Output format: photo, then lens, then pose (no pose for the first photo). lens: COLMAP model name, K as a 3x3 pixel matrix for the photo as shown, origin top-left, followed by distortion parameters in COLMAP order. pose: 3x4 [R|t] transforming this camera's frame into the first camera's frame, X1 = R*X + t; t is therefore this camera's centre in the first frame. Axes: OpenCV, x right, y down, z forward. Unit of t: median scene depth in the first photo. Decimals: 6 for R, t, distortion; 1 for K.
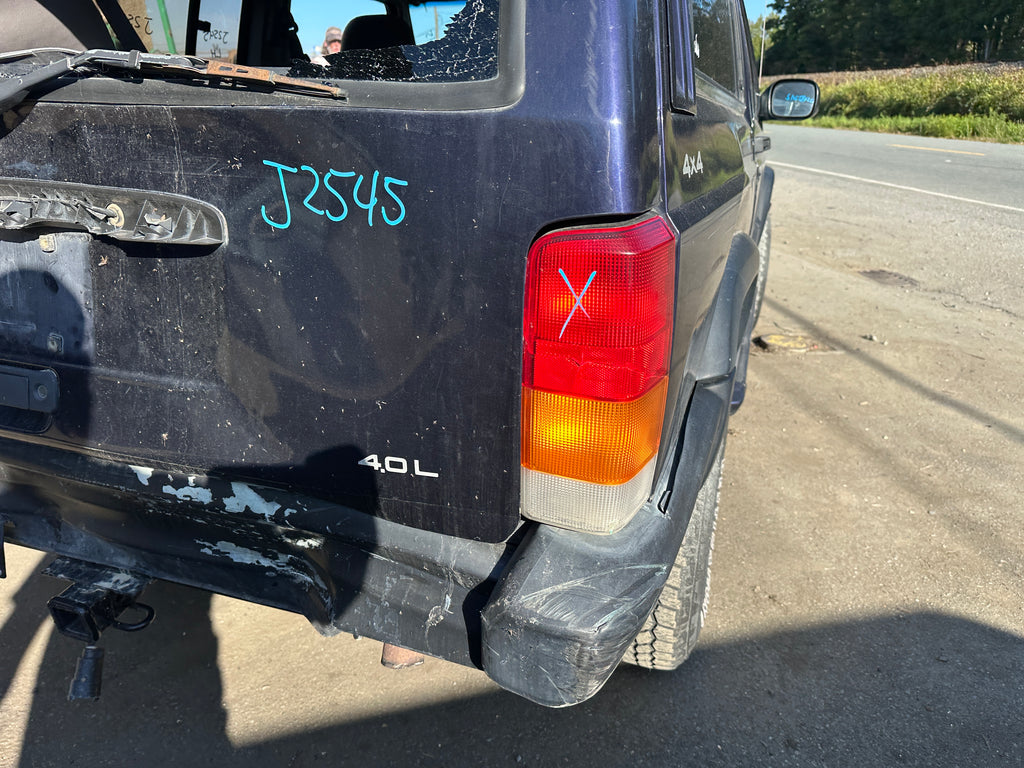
lens RADIAL K [[728.6, 0, 521.5], [0, 728.6, 387.9], [0, 0, 1]] dist [0.010299, -0.007492]
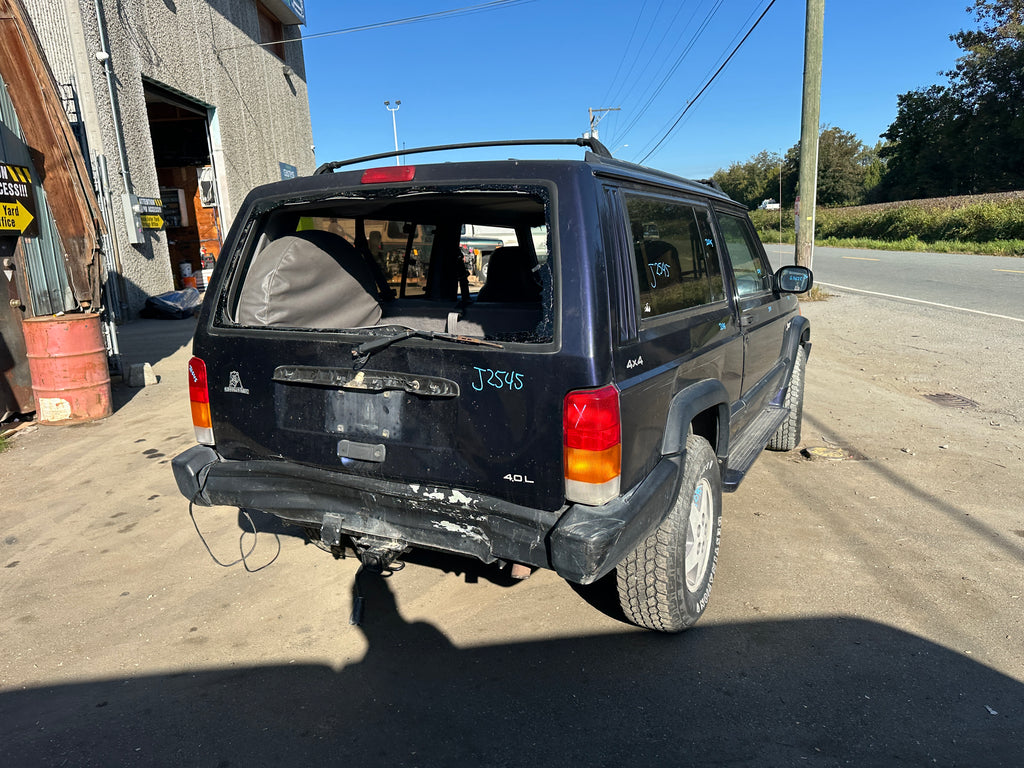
lens RADIAL K [[721.8, 0, 517.6], [0, 721.8, 392.8], [0, 0, 1]] dist [0.030683, -0.035069]
pose [[0.985667, -0.012425, -0.168242, 0.186472], [-0.015010, 0.986869, -0.160822, 0.154517], [0.168031, 0.161042, 0.972538, -1.103910]]
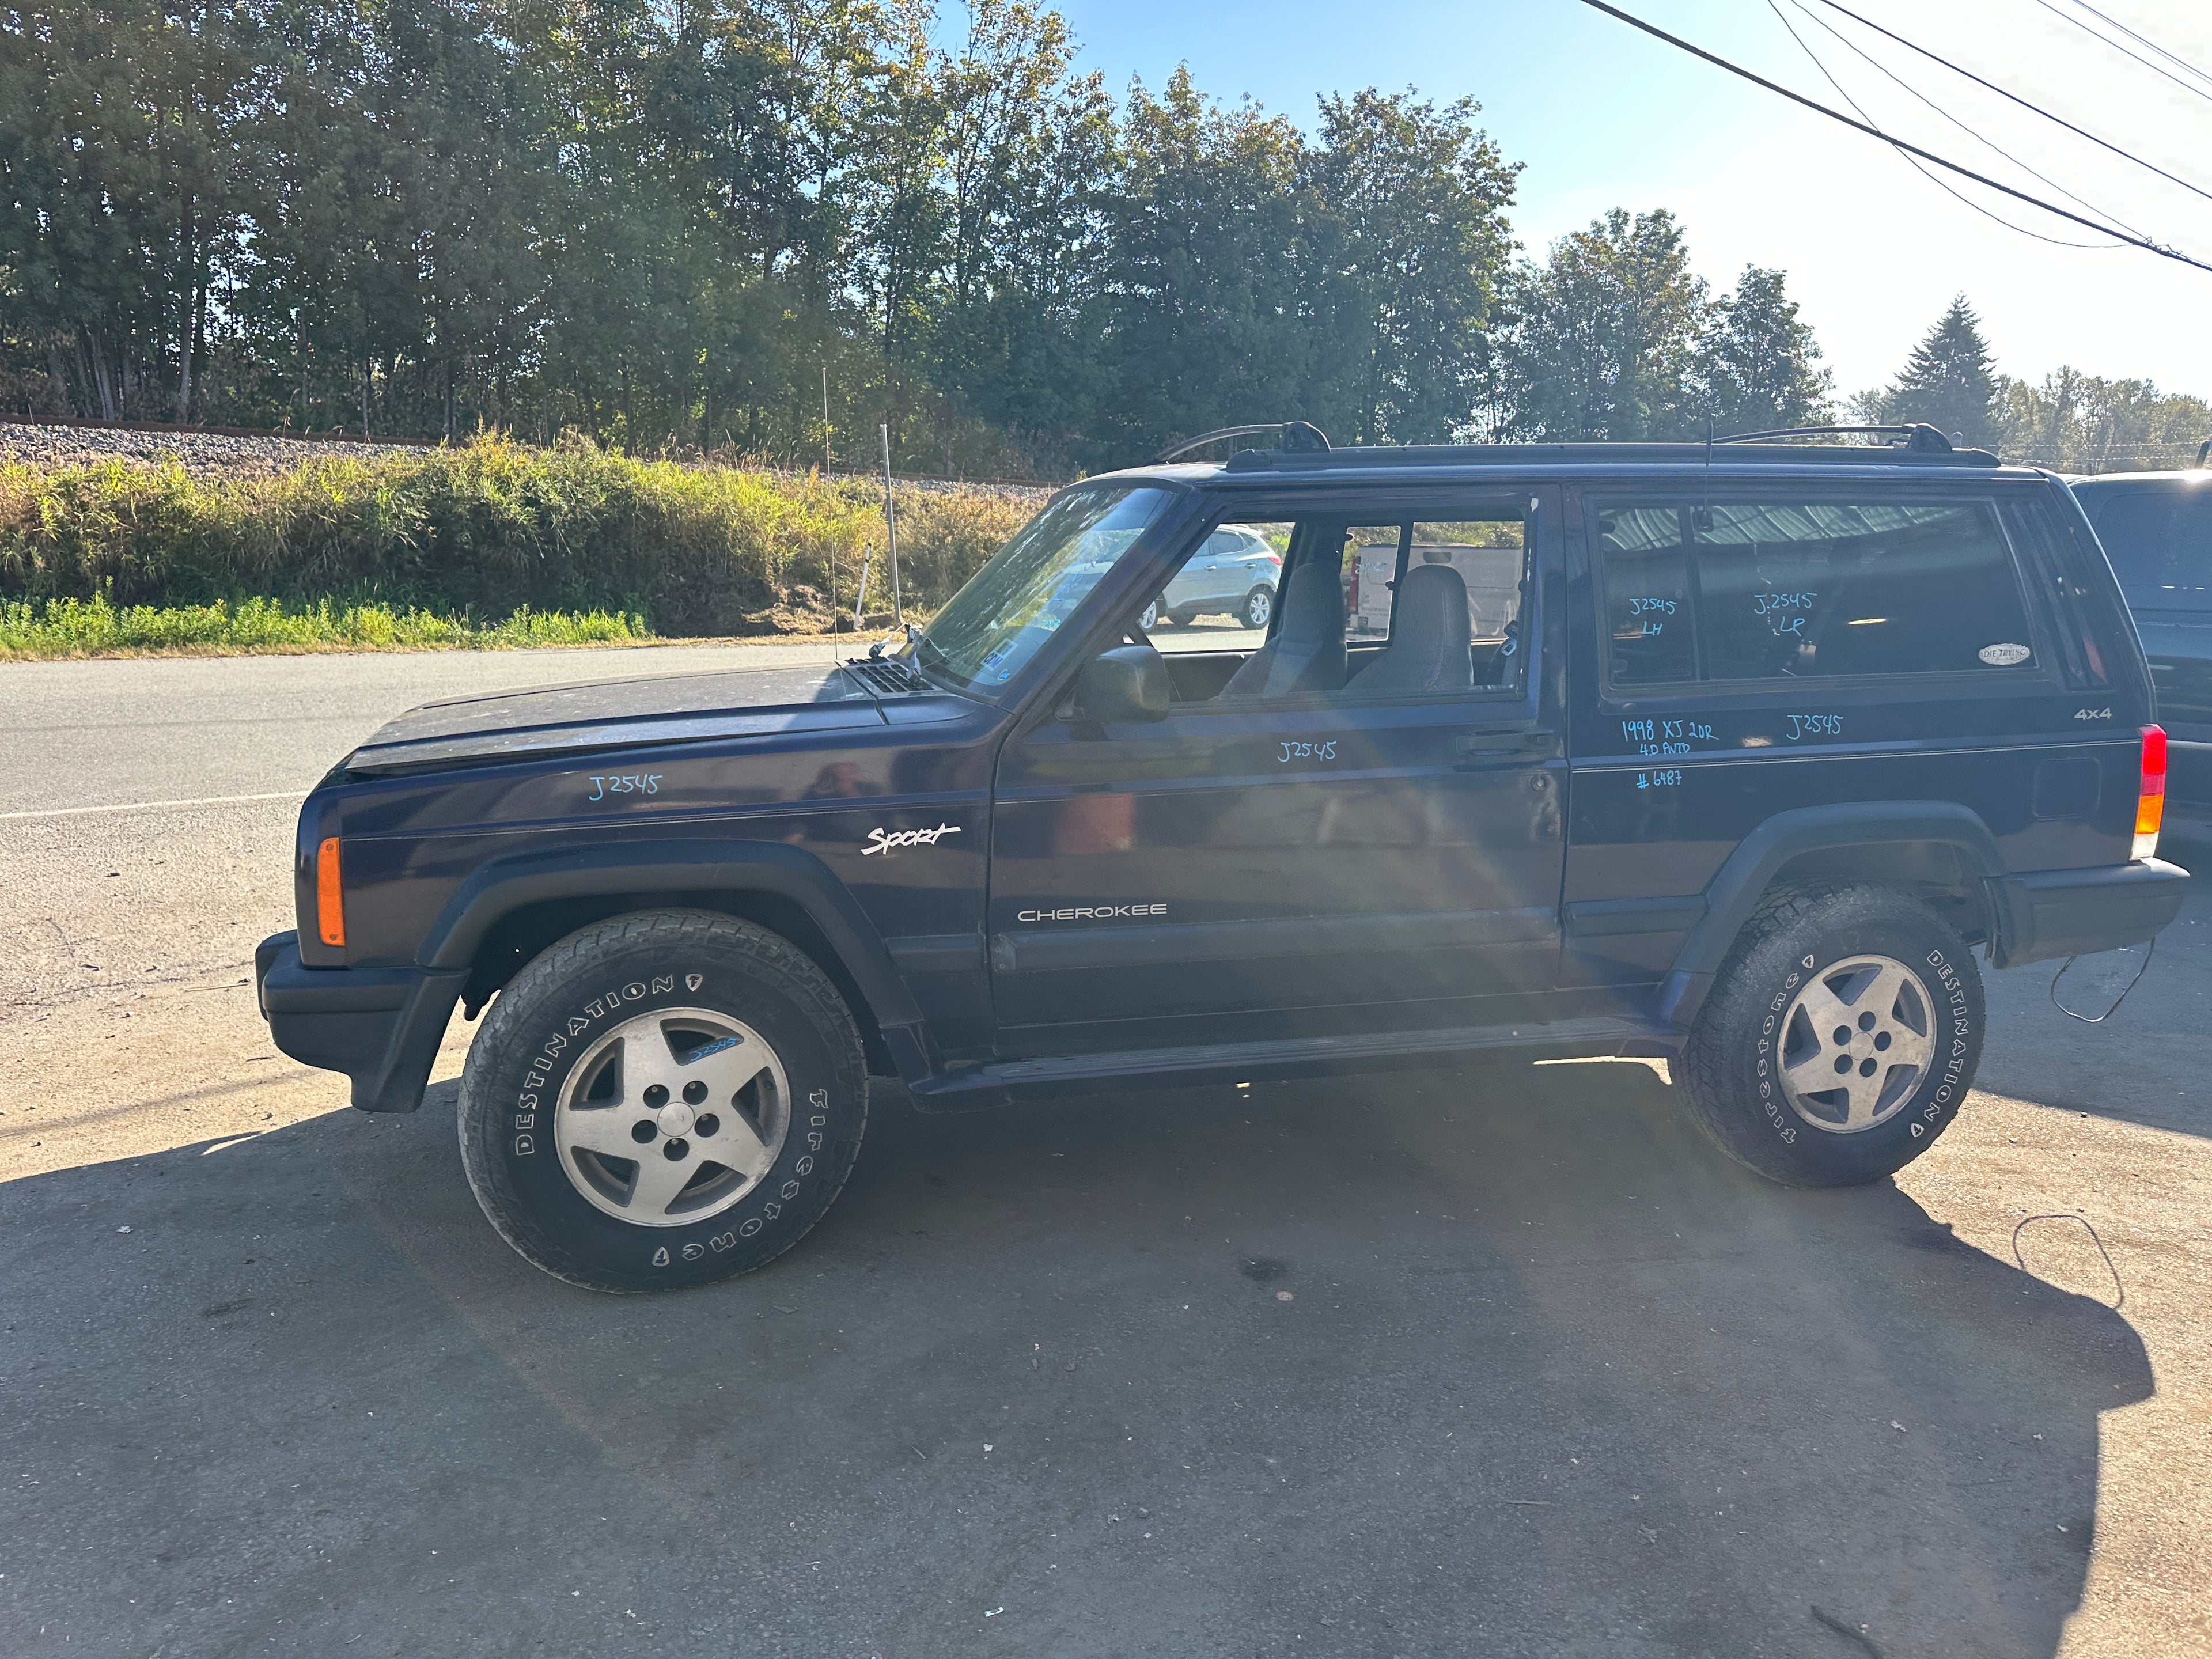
lens RADIAL K [[1559.2, 0, 1107.6], [0, 1559.2, 842.9], [0, 0, 1]] dist [0.030683, -0.035069]
pose [[-0.545128, -0.178000, 0.819238, -2.806107], [0.281050, 0.881850, 0.378617, -2.000932], [-0.789839, 0.436642, -0.430694, 4.324339]]
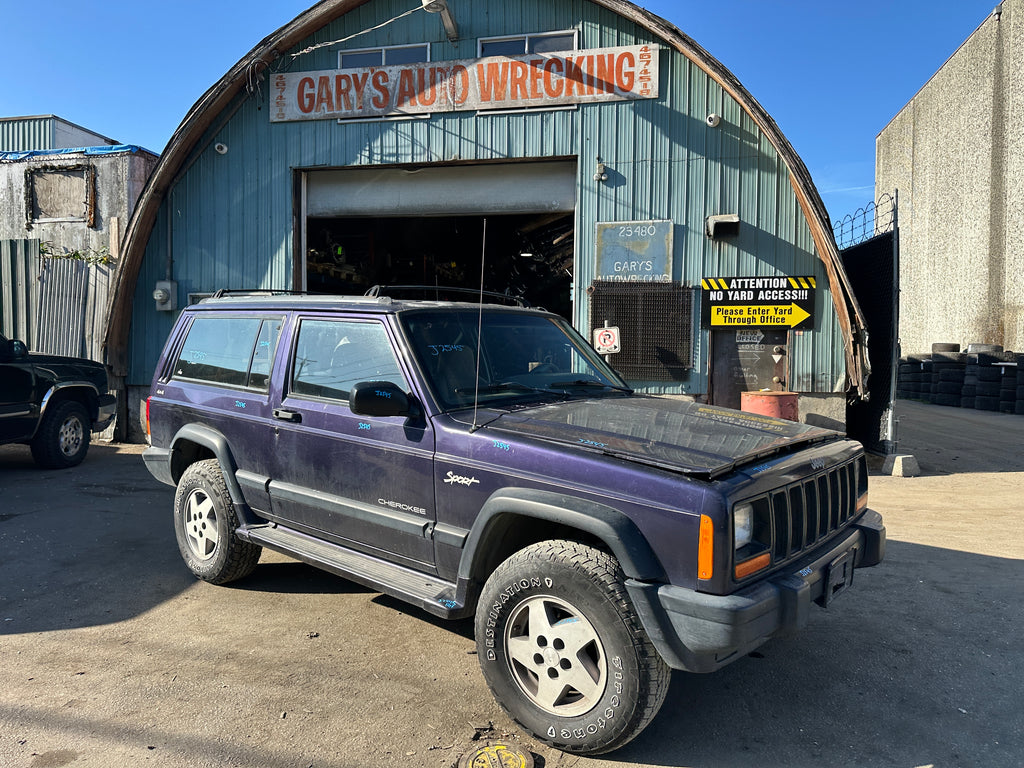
lens RADIAL K [[721.8, 0, 512.9], [0, 721.8, 381.8], [0, 0, 1]] dist [0.030683, -0.035069]
pose [[-0.372162, 0.027680, -0.927755, 3.315475], [-0.350684, 0.921272, 0.168161, -1.704604], [0.859369, 0.387932, -0.333155, 3.879125]]
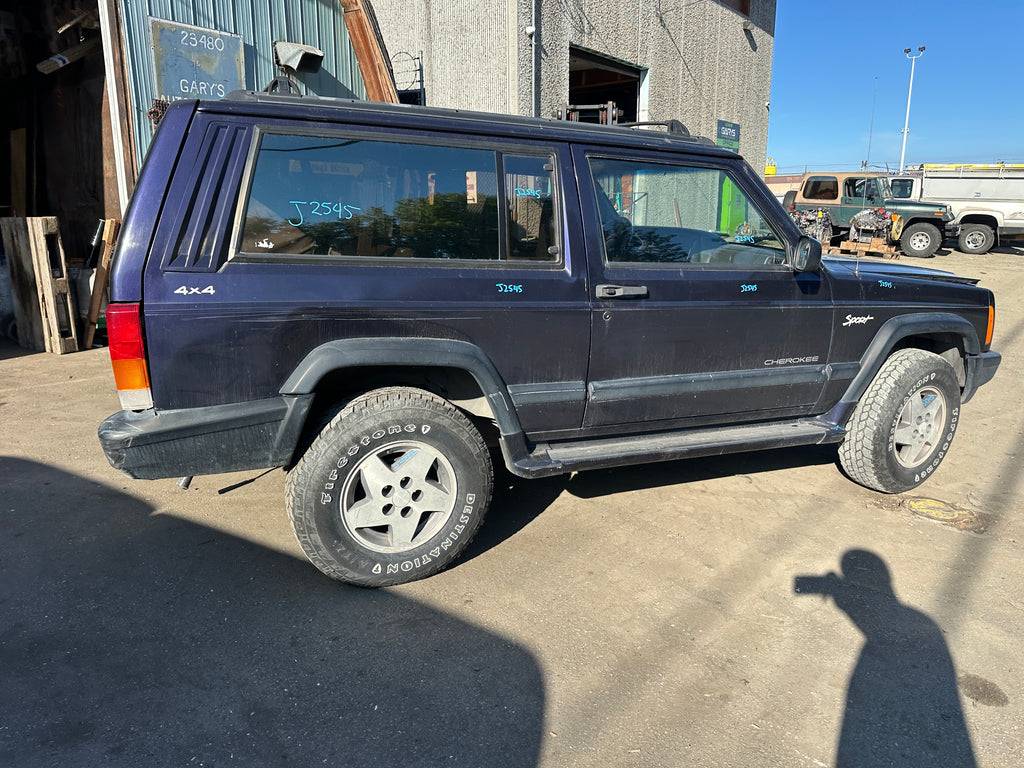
lens RADIAL K [[721.8, 0, 518.8], [0, 721.8, 379.3], [0, 0, 1]] dist [0.030683, -0.035069]
pose [[0.678090, 0.167218, -0.715704, 2.225095], [-0.272645, 0.961526, -0.033664, -0.167755], [0.682539, 0.217960, 0.697592, 0.023645]]
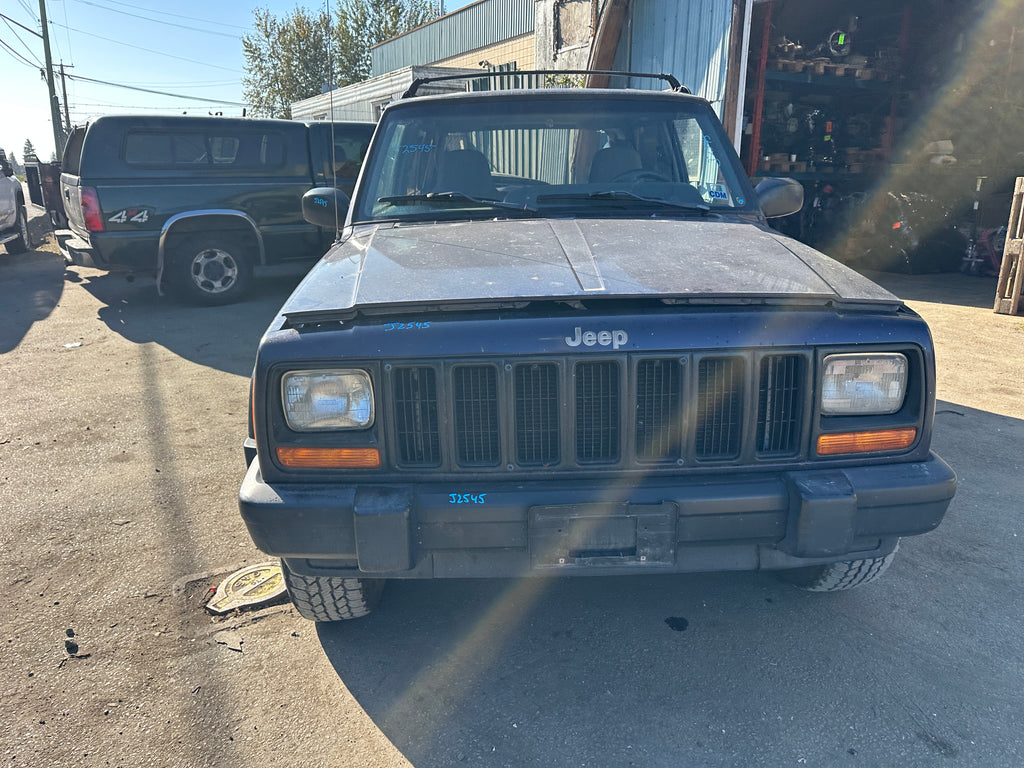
lens RADIAL K [[721.8, 0, 517.3], [0, 721.8, 378.2], [0, 0, 1]] dist [0.030683, -0.035069]
pose [[-0.937315, 0.091986, -0.336123, 1.233591], [-0.129405, 0.803692, 0.580804, -2.120500], [0.323565, 0.587893, -0.741409, 5.084177]]
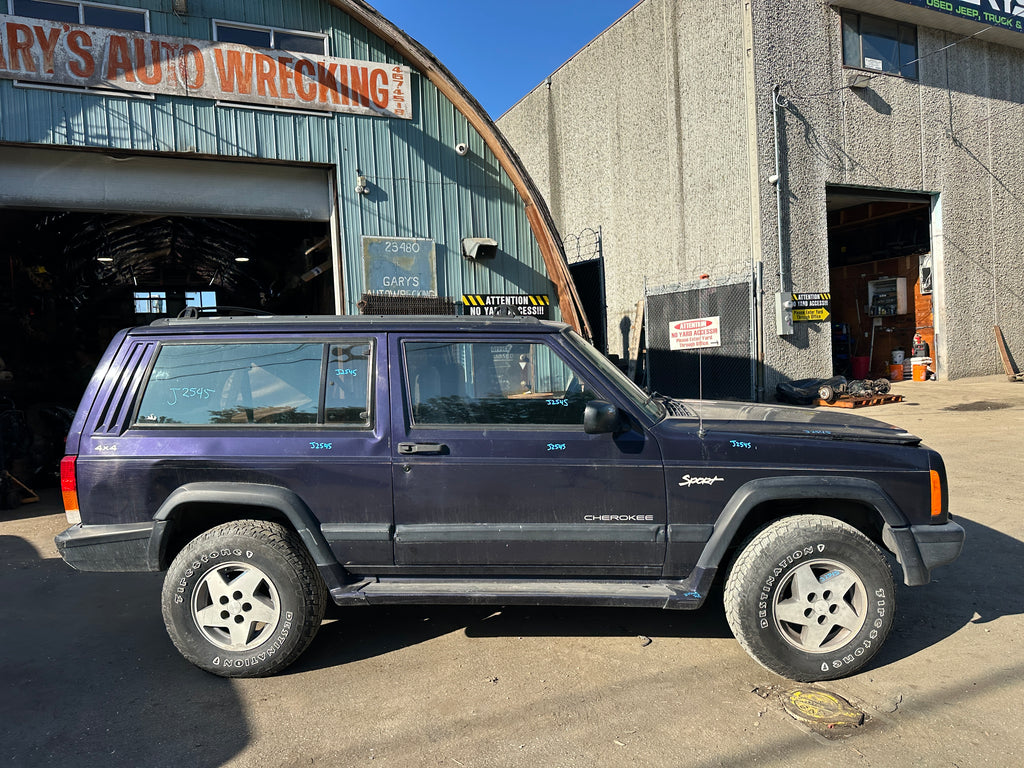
lens RADIAL K [[721.8, 0, 516.9], [0, 721.8, 388.5], [0, 0, 1]] dist [0.030683, -0.035069]
pose [[0.259702, 0.025309, -0.965357, 3.581219], [-0.313411, 0.947754, -0.059466, -0.828241], [0.913416, 0.317997, 0.254066, 1.472790]]
